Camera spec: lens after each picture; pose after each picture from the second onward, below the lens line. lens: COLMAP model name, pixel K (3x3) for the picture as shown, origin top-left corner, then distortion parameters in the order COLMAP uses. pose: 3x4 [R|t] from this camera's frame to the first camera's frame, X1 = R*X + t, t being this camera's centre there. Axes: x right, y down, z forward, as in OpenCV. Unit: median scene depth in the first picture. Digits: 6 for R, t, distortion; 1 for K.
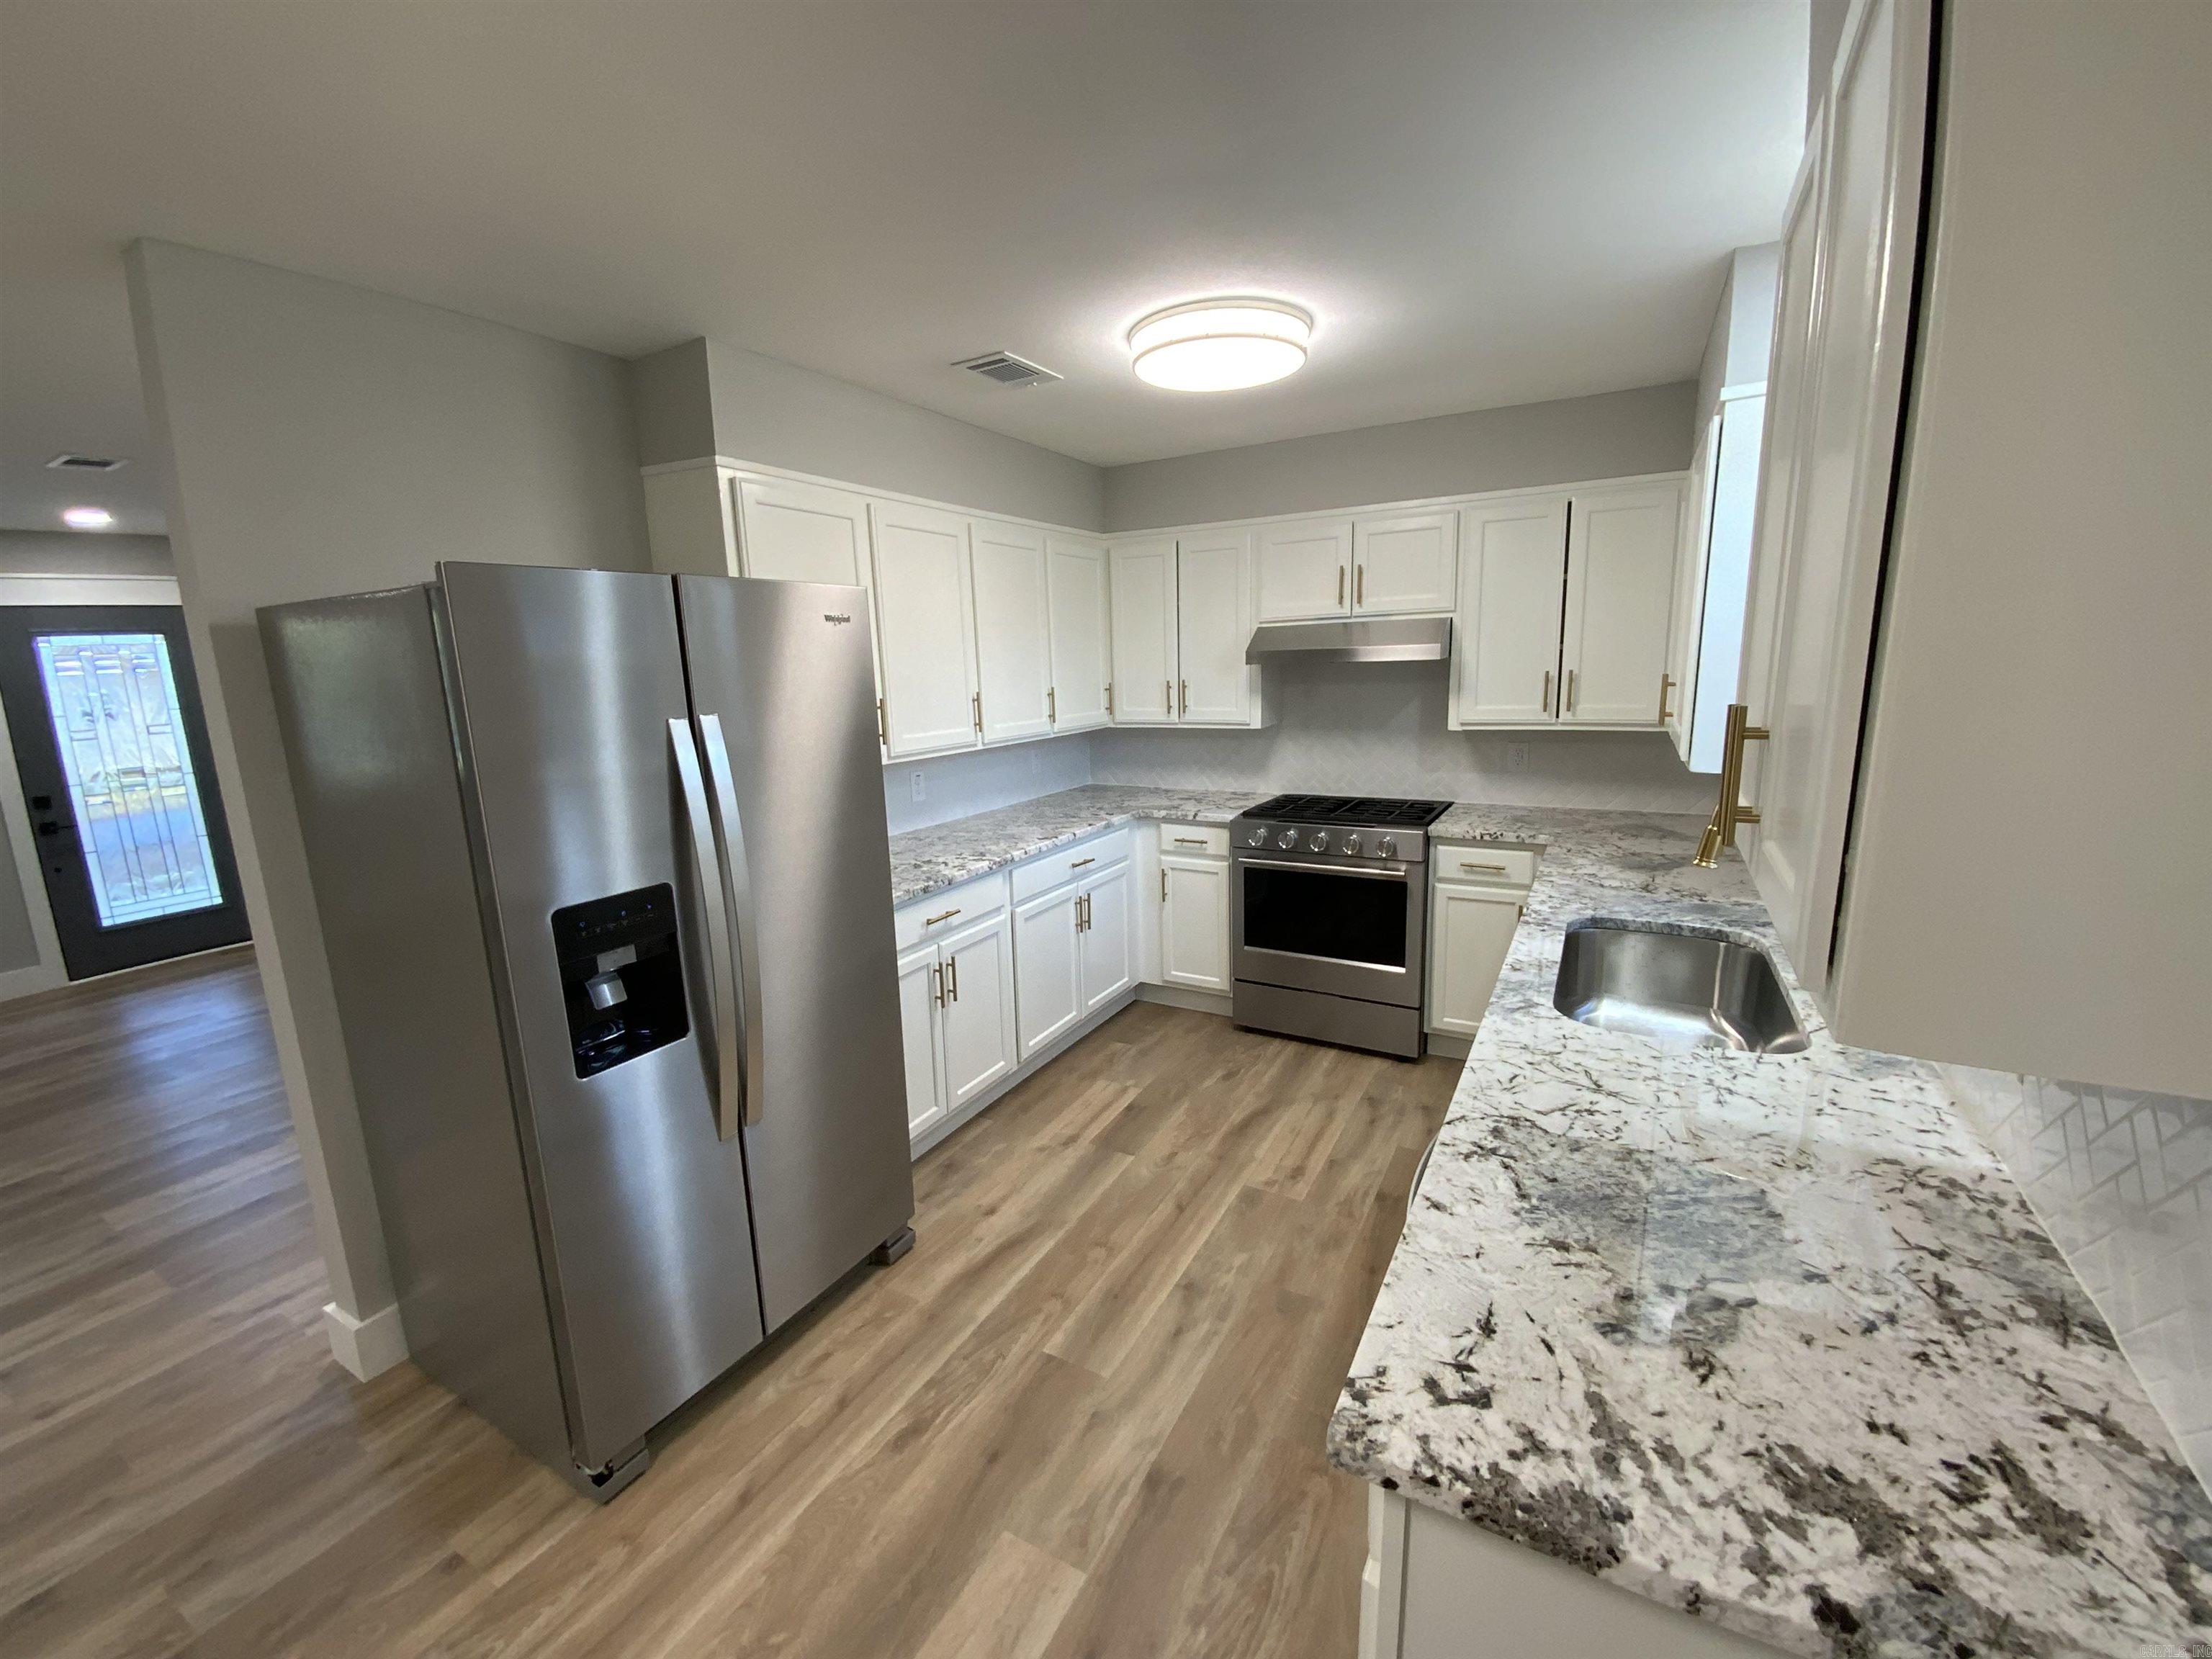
lens RADIAL K [[894.1, 0, 1091.0], [0, 894.1, 829.9], [0, 0, 1]] dist [0.008880, -0.011935]
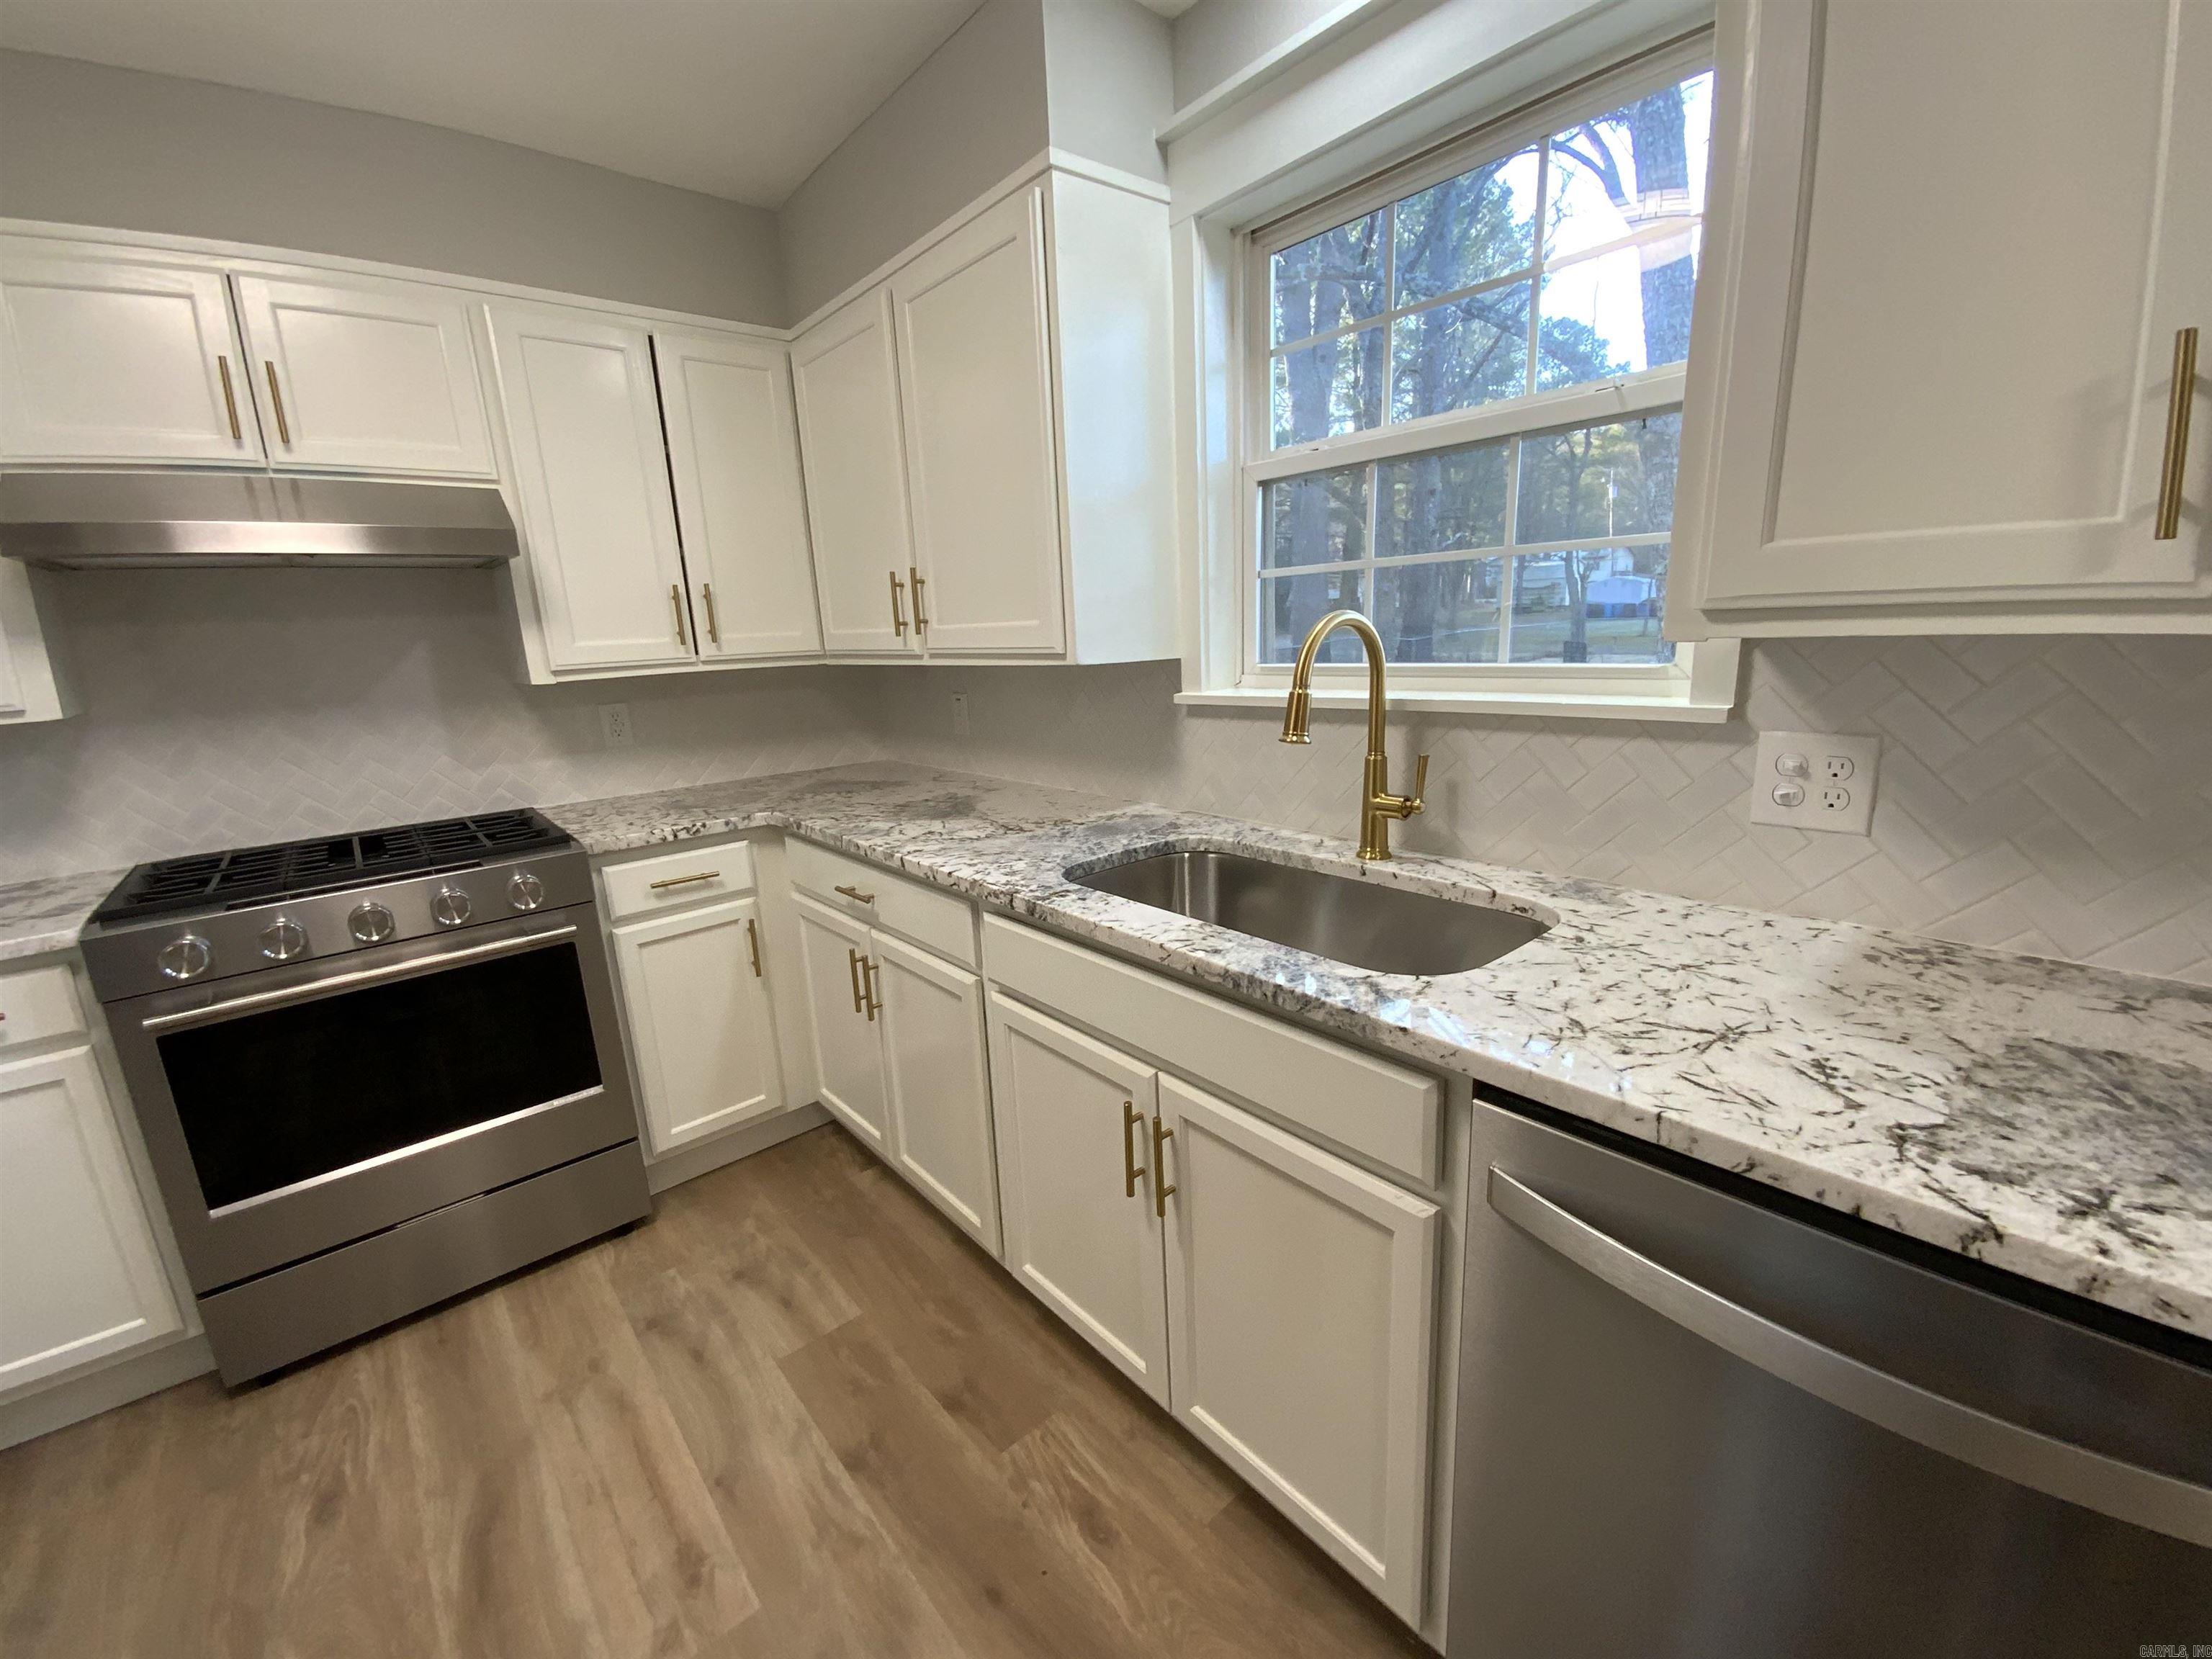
lens RADIAL K [[894.1, 0, 1108.8], [0, 894.1, 827.0], [0, 0, 1]] dist [0.008880, -0.011935]
pose [[0.324861, -0.190253, 0.926428, -0.066268], [0.214880, 0.968788, 0.123602, -0.012381], [-0.921028, 0.158917, 0.355603, 0.571873]]
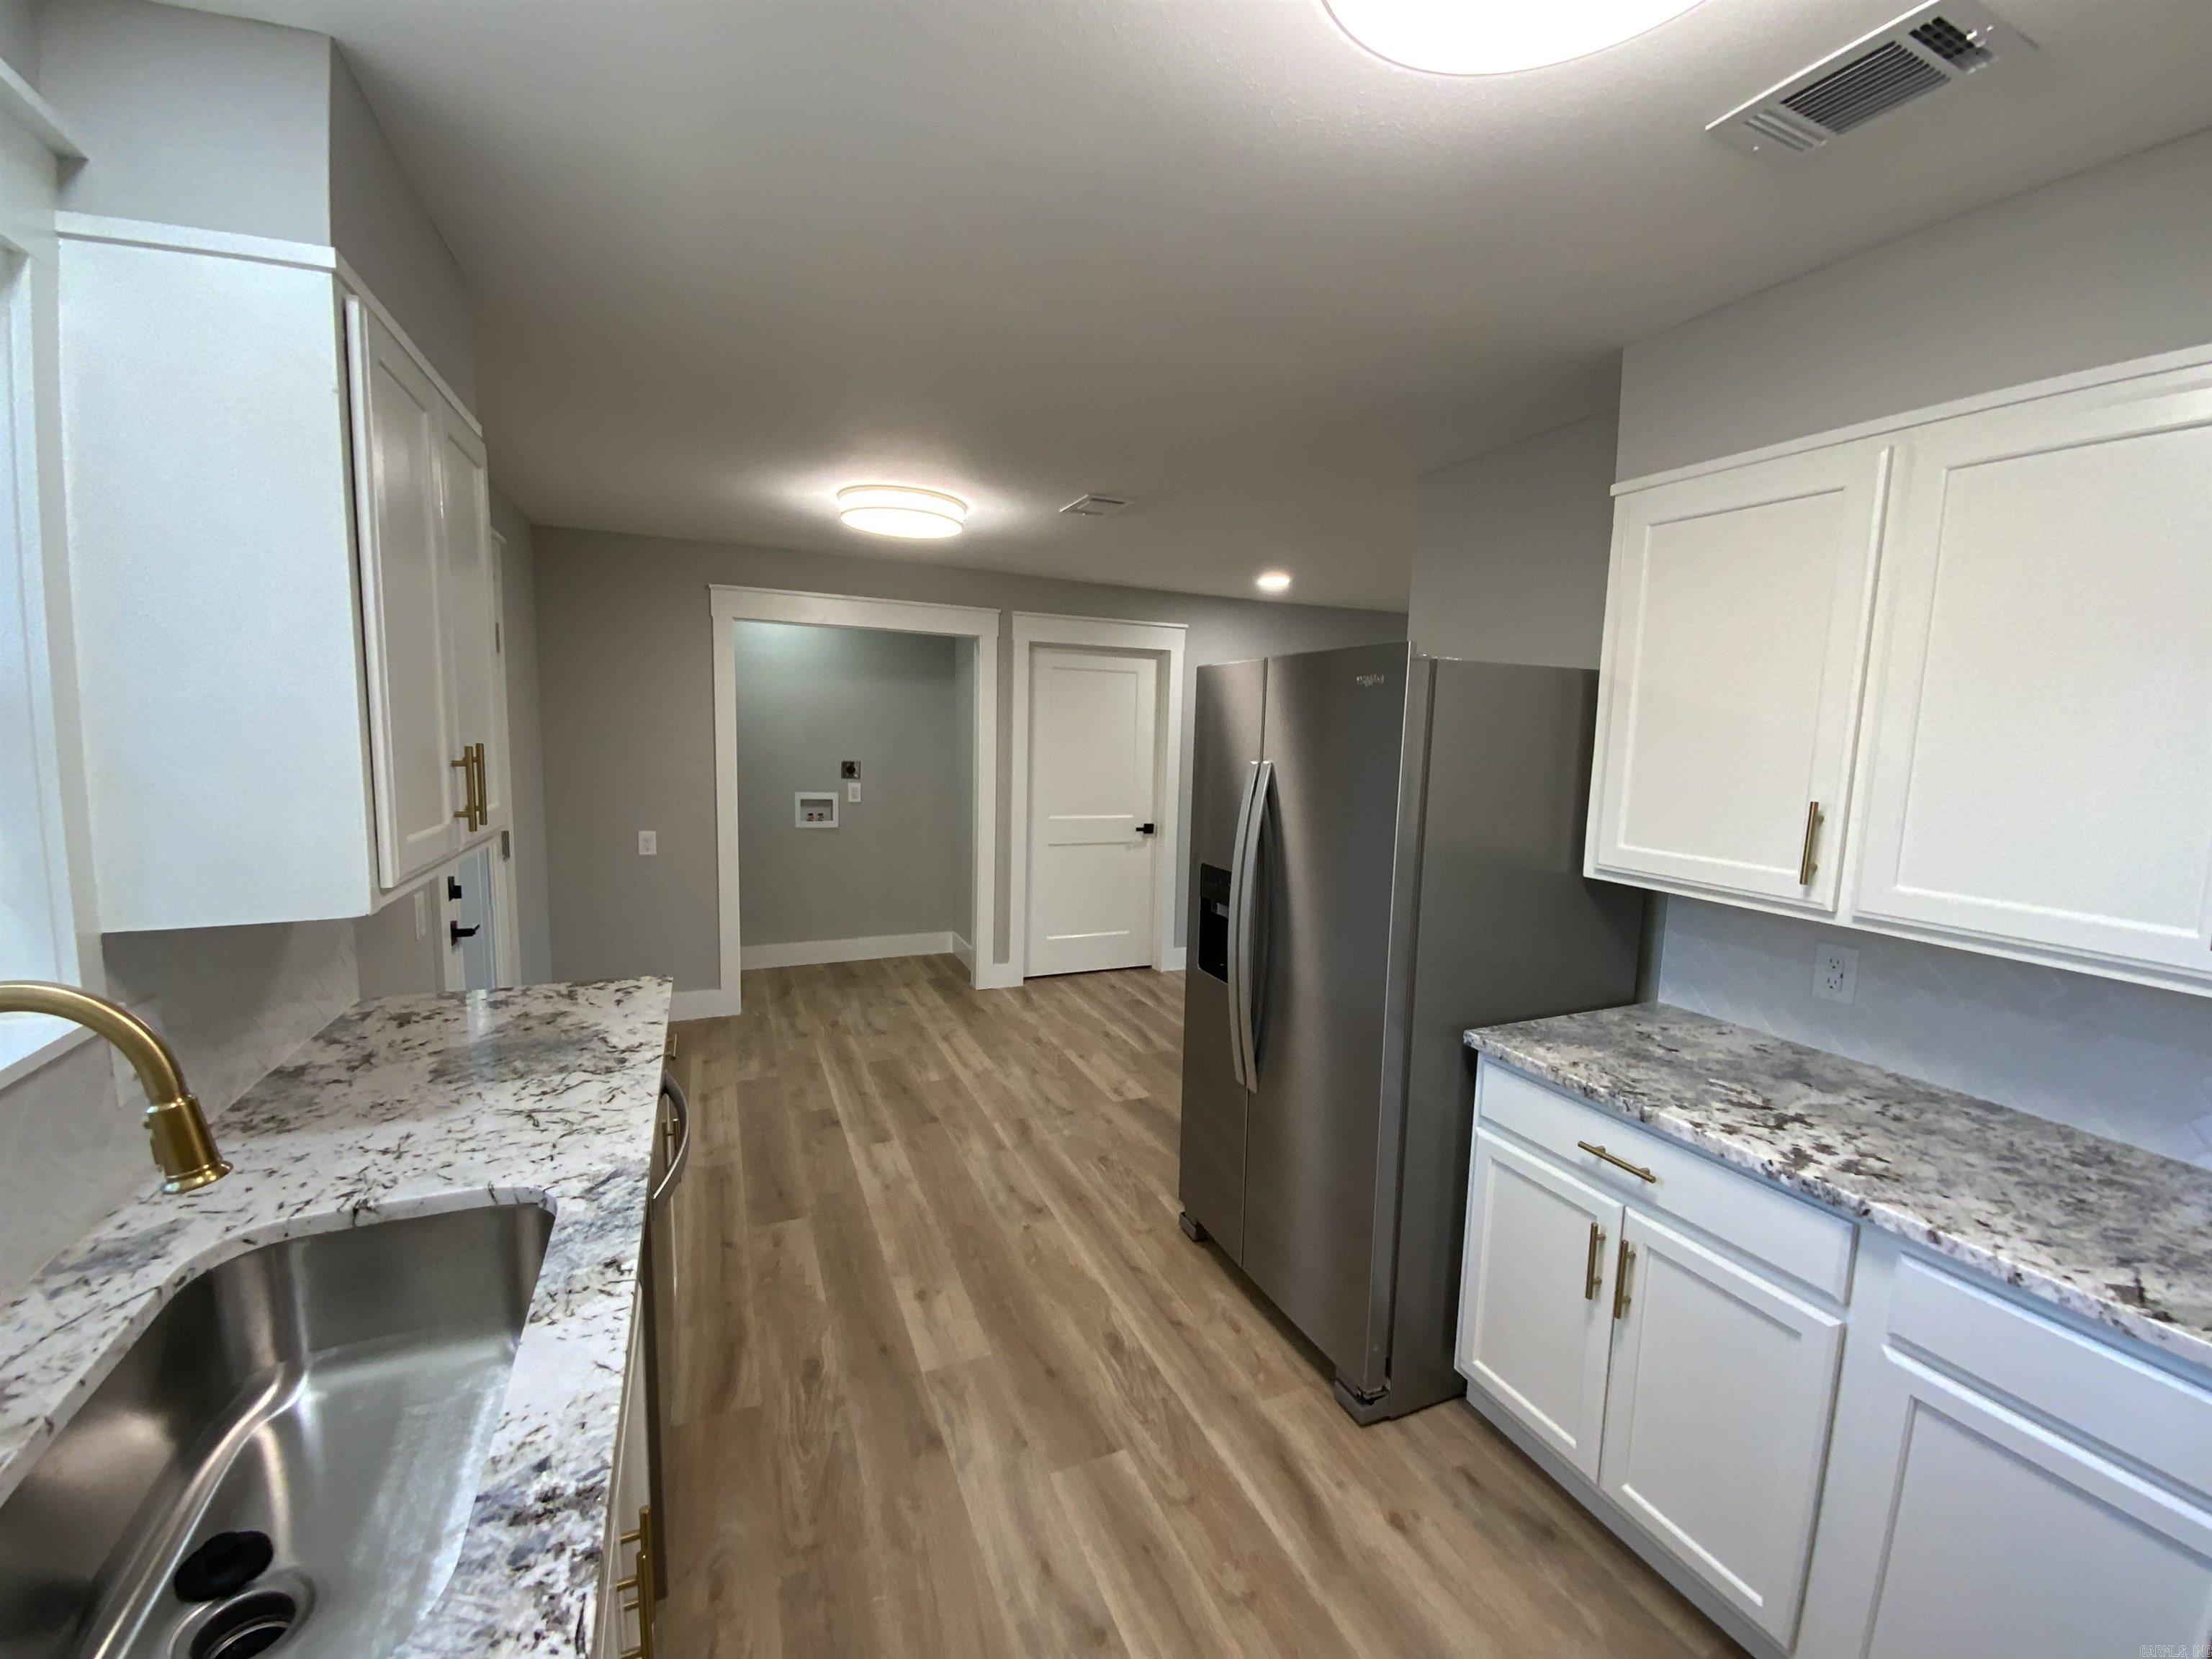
lens RADIAL K [[894.1, 0, 1103.6], [0, 894.1, 839.7], [0, 0, 1]] dist [0.008880, -0.011935]
pose [[-0.587620, 0.121305, -0.799992, 0.488752], [-0.161469, 0.951232, 0.262843, -0.207893], [0.792862, 0.283625, -0.539376, 1.012012]]
